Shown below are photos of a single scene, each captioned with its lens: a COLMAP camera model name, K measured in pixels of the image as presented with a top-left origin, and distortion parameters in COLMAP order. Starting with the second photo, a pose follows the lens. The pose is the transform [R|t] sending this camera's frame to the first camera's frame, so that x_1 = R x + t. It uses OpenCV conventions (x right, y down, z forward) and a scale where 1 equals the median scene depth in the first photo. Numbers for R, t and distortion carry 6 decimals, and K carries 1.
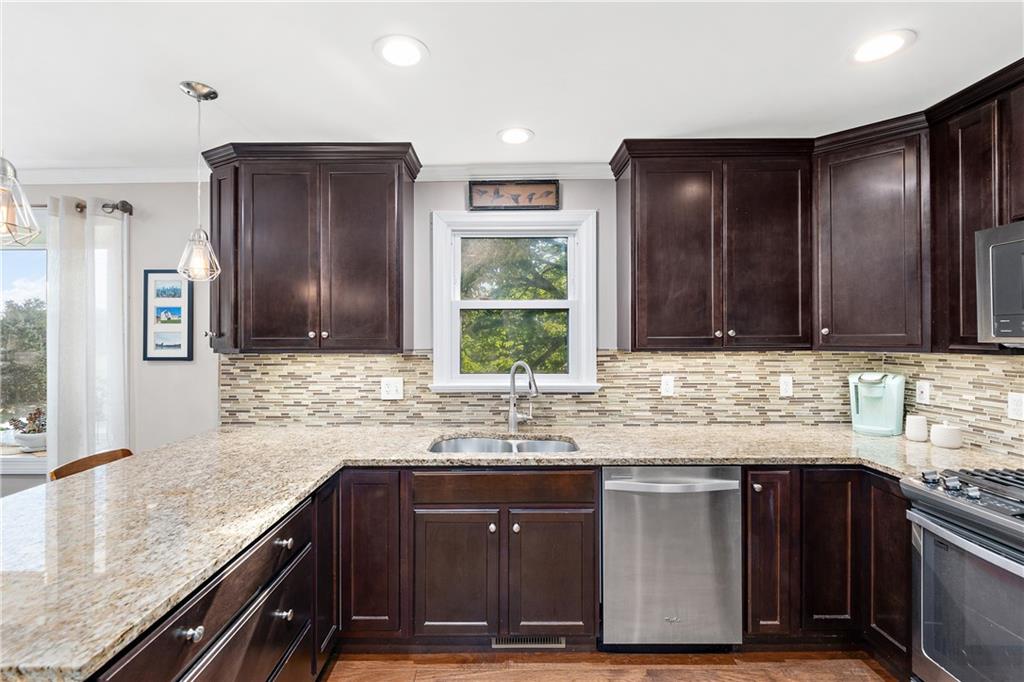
lens RADIAL K [[451.4, 0, 502.1], [0, 451.4, 330.3], [0, 0, 1]] dist [-0.002745, -0.000487]
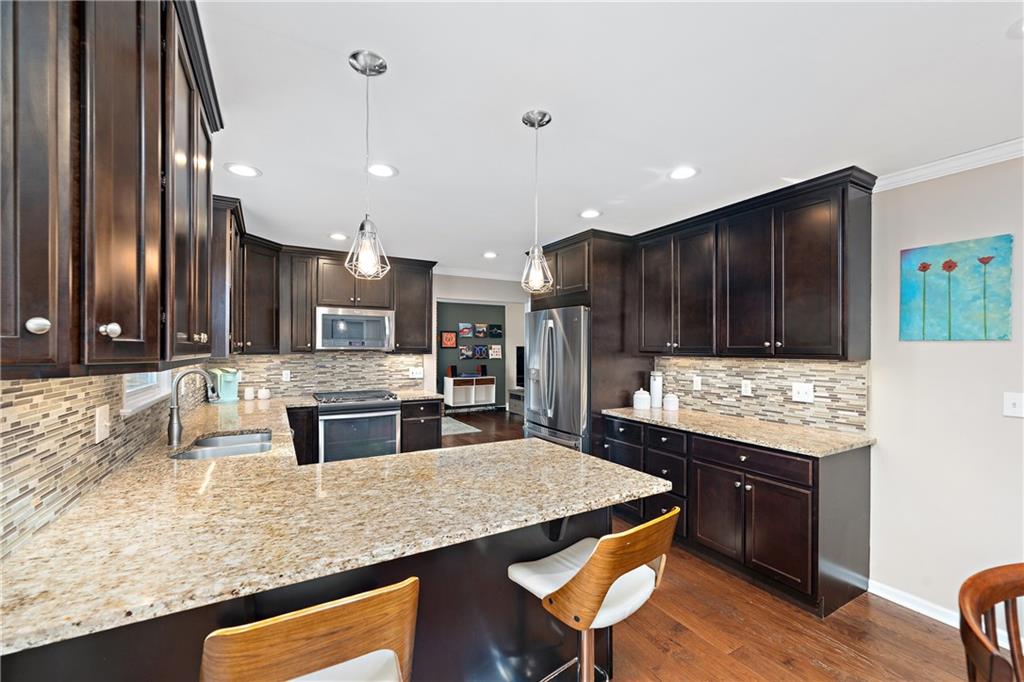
lens RADIAL K [[416.4, 0, 513.4], [0, 416.4, 350.3], [0, 0, 1]] dist [-0.002189, 0.000210]
pose [[-0.510993, 0.000854, 0.859584, -1.046040], [-0.010957, 0.999912, -0.007507, 0.024492], [-0.859515, -0.013255, -0.510939, 0.805038]]
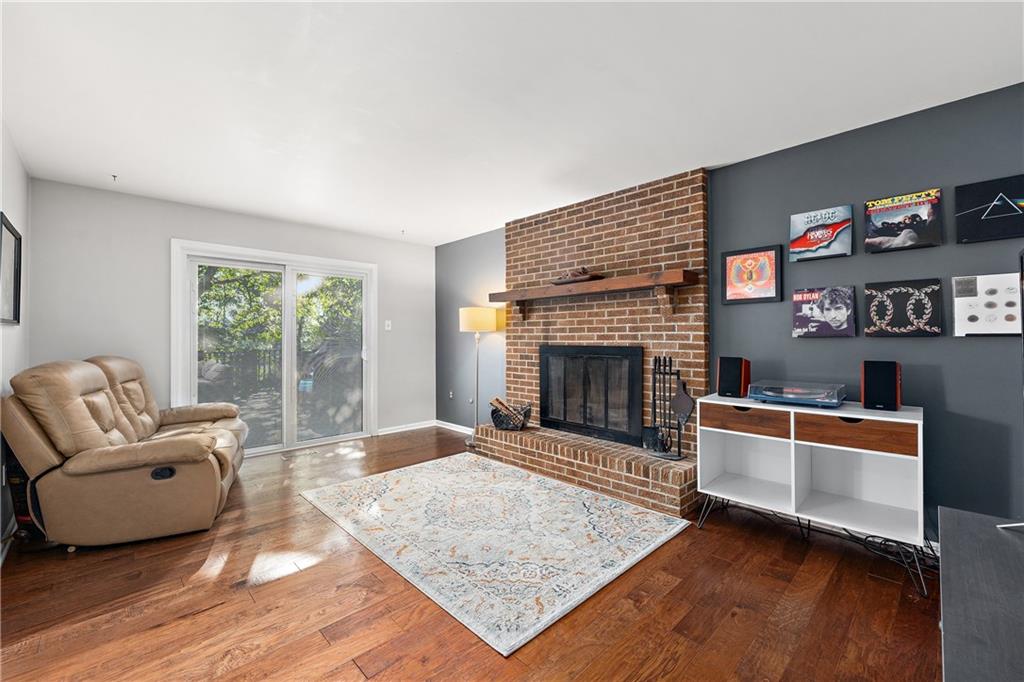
lens RADIAL K [[416.4, 0, 510.8], [0, 416.4, 338.3], [0, 0, 1]] dist [-0.002189, 0.000210]
pose [[0.710350, 0.004043, 0.703837, 1.028021], [-0.010769, 0.999929, 0.005124, 0.082446], [-0.703766, -0.011220, 0.710343, -0.871723]]
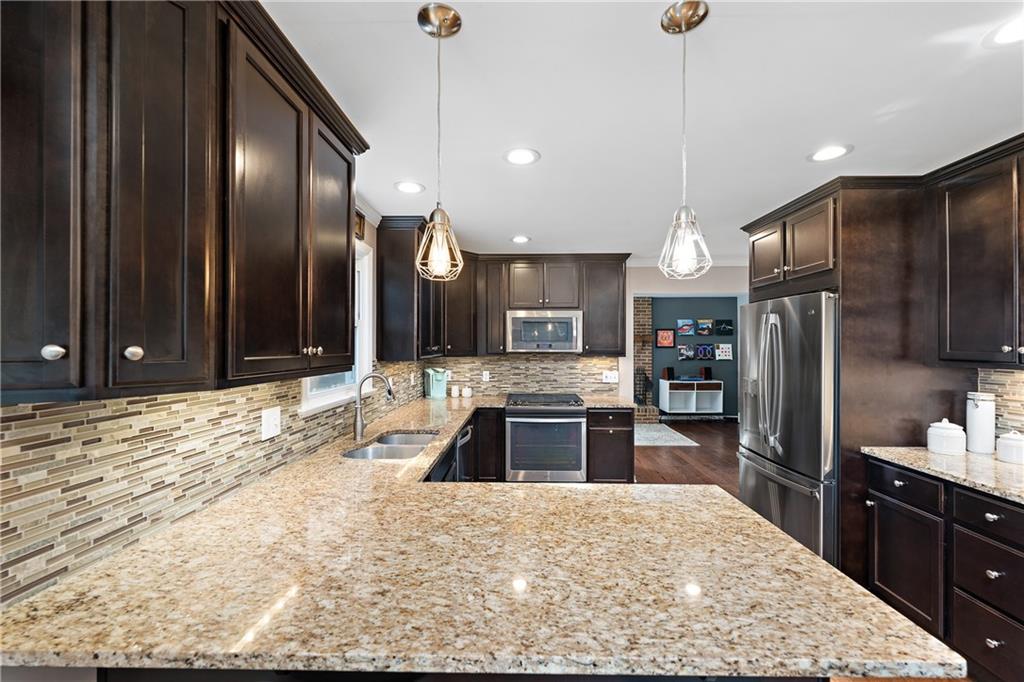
lens RADIAL K [[416.4, 0, 515.0], [0, 416.4, 344.9], [0, 0, 1]] dist [-0.002189, 0.000210]
pose [[0.007632, 0.006663, 0.999949, -0.926558], [-0.013130, 0.999892, -0.006563, 0.000532], [-0.999885, -0.013079, 0.007718, 0.598470]]
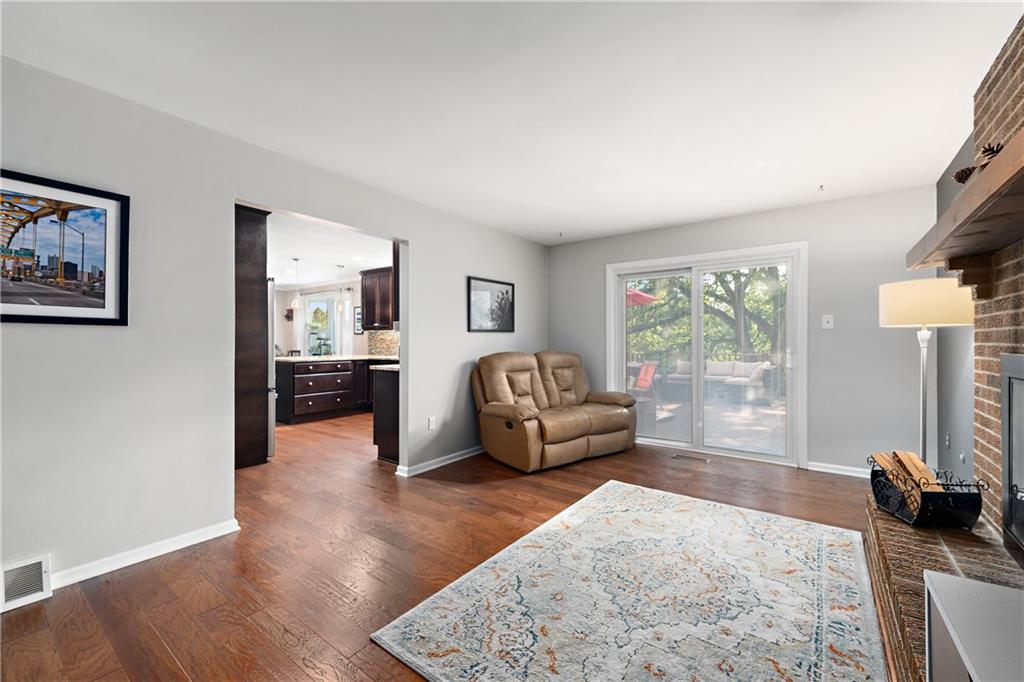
lens RADIAL K [[416.4, 0, 516.1], [0, 416.4, 340.8], [0, 0, 1]] dist [-0.002189, 0.000210]
pose [[0.813492, 0.005305, -0.581551, 2.001220], [-0.000141, 0.999960, 0.008925, 0.090860], [0.581576, -0.007178, 0.813461, -0.825929]]
